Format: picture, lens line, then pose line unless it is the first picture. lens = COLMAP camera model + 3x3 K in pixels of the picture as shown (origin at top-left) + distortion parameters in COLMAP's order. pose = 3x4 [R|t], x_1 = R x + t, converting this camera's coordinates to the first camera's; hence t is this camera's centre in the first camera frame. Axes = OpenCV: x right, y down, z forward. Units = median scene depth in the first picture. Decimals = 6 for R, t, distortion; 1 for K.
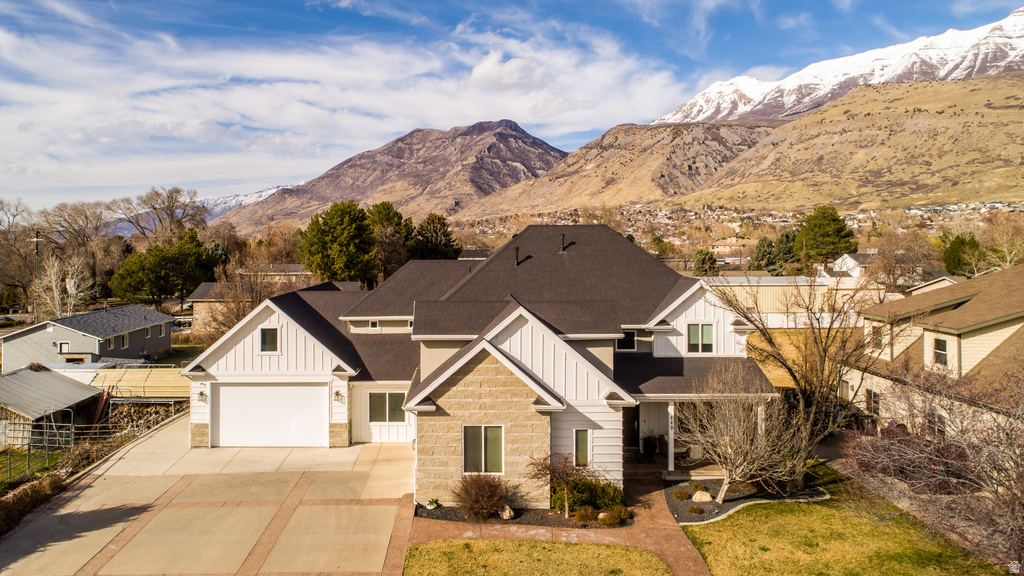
lens RADIAL K [[706.9, 0, 453.9], [0, 706.9, 238.1], [0, 0, 1]] dist [-0.012567, 0.001690]
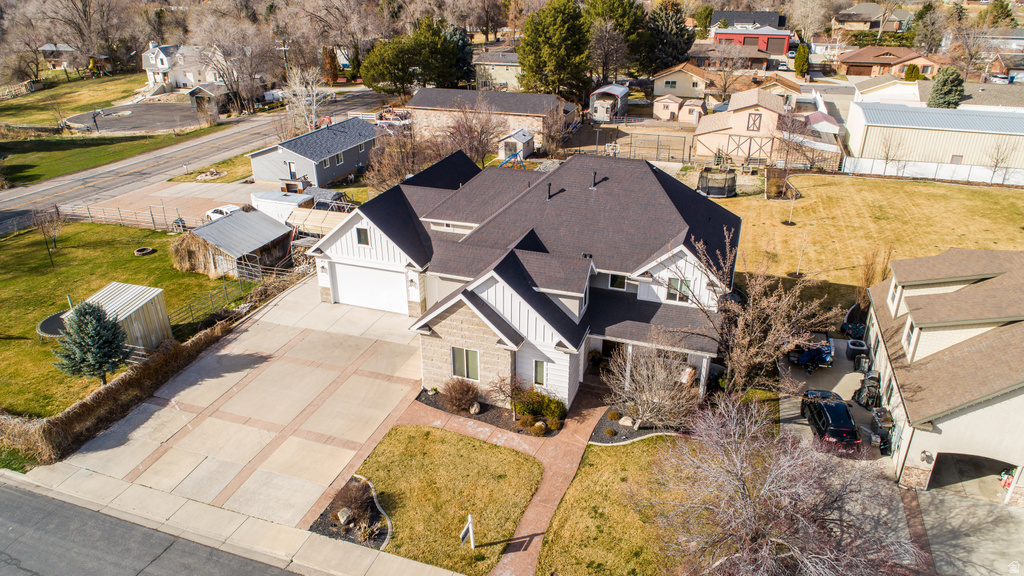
lens RADIAL K [[688.1, 0, 510.6], [0, 688.1, 287.0], [0, 0, 1]] dist [-0.015583, 0.005797]
pose [[0.945977, 0.137097, -0.293822, 0.388366], [0.001767, 0.904014, 0.427499, -0.318038], [0.324228, -0.404924, 0.854935, -0.043858]]
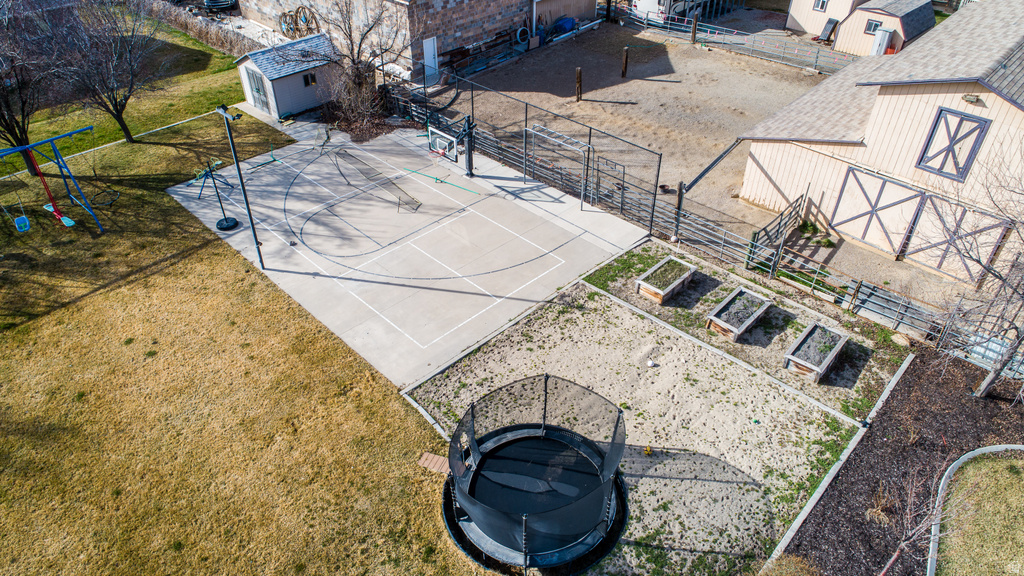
lens RADIAL K [[683.7, 0, 511.6], [0, 683.7, 290.5], [0, 0, 1]] dist [-0.017688, 0.005473]
pose [[0.728490, 0.429159, -0.533970, 0.506914], [-0.001105, 0.780190, 0.625542, -0.093339], [0.685055, -0.455111, 0.568835, 1.848260]]
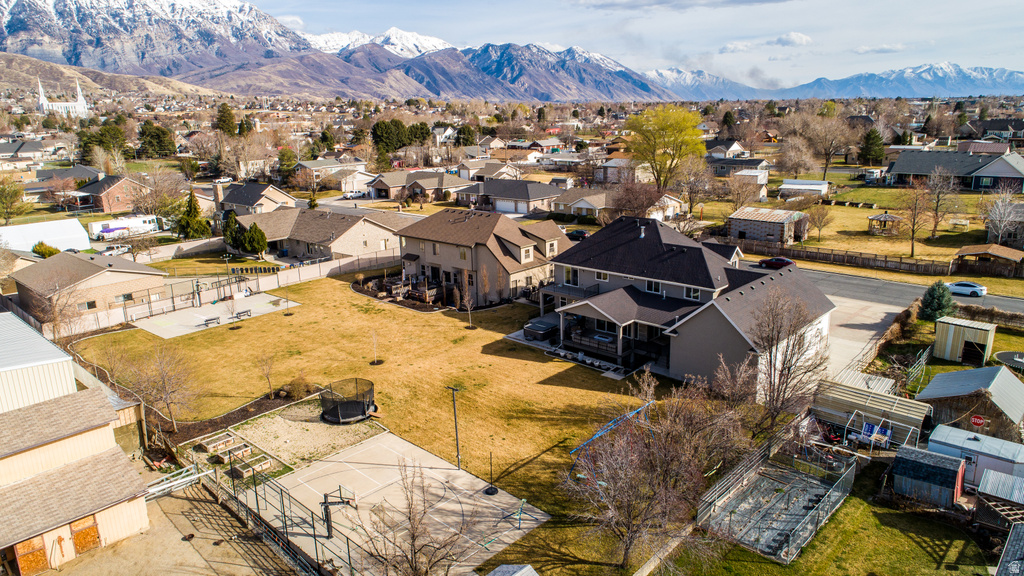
lens RADIAL K [[688.1, 0, 510.6], [0, 688.1, 287.0], [0, 0, 1]] dist [-0.015583, 0.005797]
pose [[-0.737648, -0.147876, 0.658793, -0.948371], [0.025542, 0.968911, 0.246087, -0.340047], [-0.674702, 0.198352, -0.710938, 2.883535]]
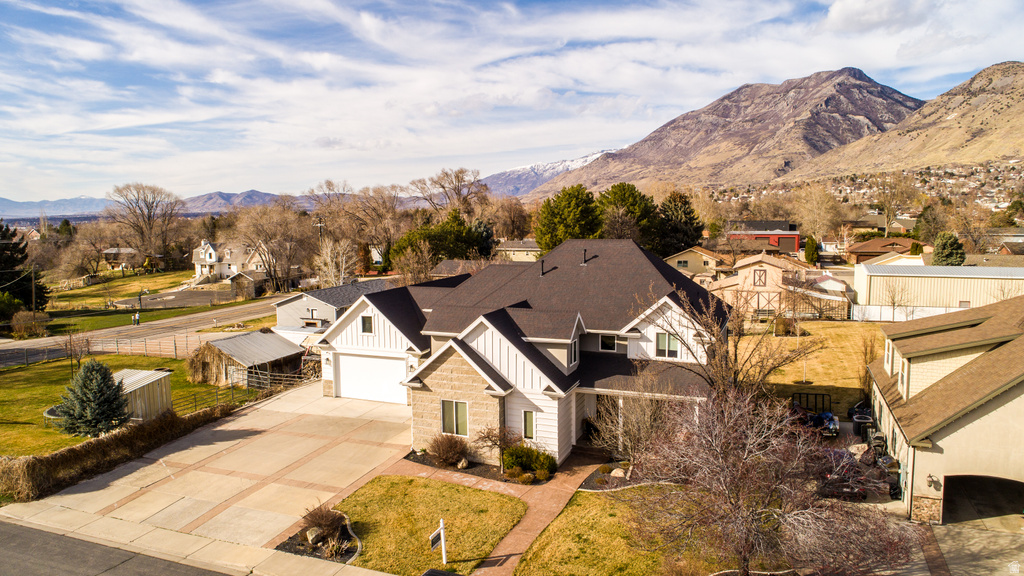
lens RADIAL K [[692.7, 0, 510.8], [0, 692.7, 287.6], [0, 0, 1]] dist [-0.014383, 0.002969]
pose [[0.930966, 0.035528, -0.363374, 0.483013], [0.009595, 0.992530, 0.121626, -0.087232], [0.364981, -0.116716, 0.923670, -0.129826]]
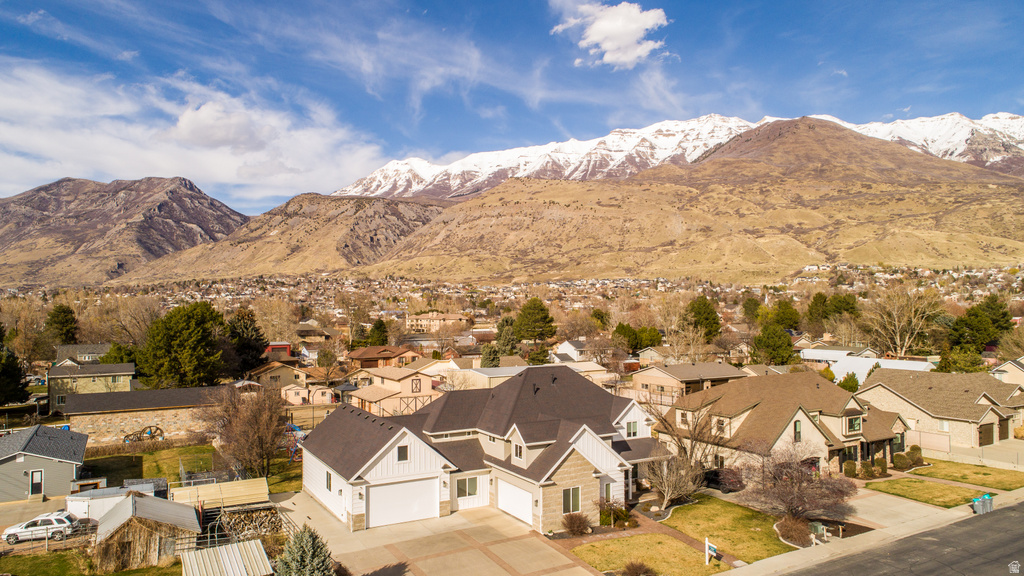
lens RADIAL K [[687.7, 0, 510.2], [0, 687.7, 293.6], [0, 0, 1]] dist [-0.019955, 0.006038]
pose [[0.864021, 0.010473, 0.503346, -0.819242], [-0.003003, 0.999873, -0.015649, -0.182695], [-0.503446, 0.012009, 0.863943, -0.421028]]
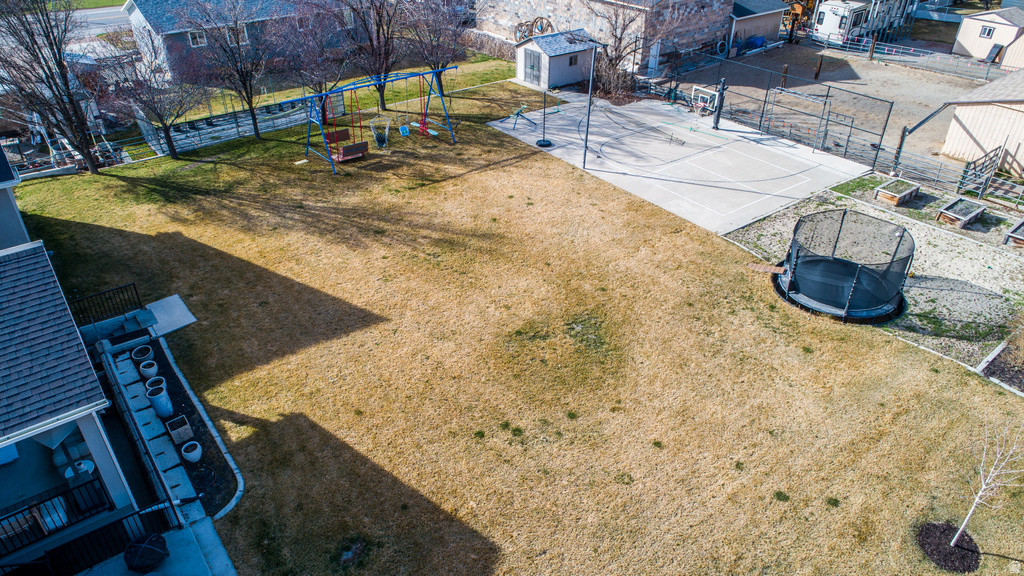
lens RADIAL K [[683.7, 0, 511.6], [0, 683.7, 290.5], [0, 0, 1]] dist [-0.017688, 0.005473]
pose [[0.626887, 0.435344, -0.646133, 0.565007], [-0.004523, 0.831341, 0.555744, -0.061198], [0.779097, -0.345466, 0.523126, 1.449215]]
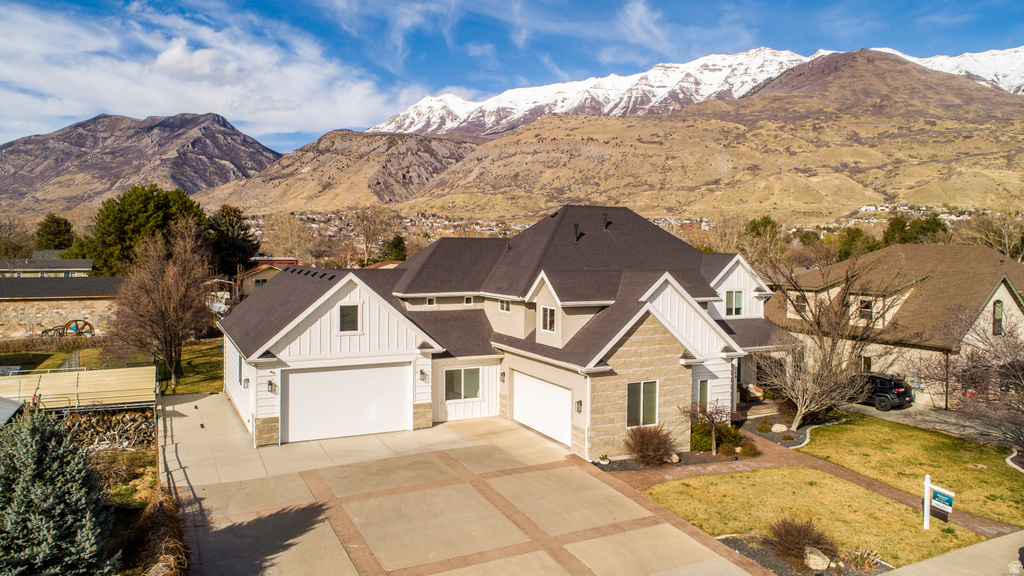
lens RADIAL K [[705.0, 0, 502.6], [0, 705.0, 261.7], [0, 0, 1]] dist [-0.018960, 0.006767]
pose [[0.892643, 0.004596, 0.450742, -0.491966], [-0.016421, 0.999616, 0.022327, 0.049178], [-0.450466, -0.027331, 0.892375, 0.114151]]
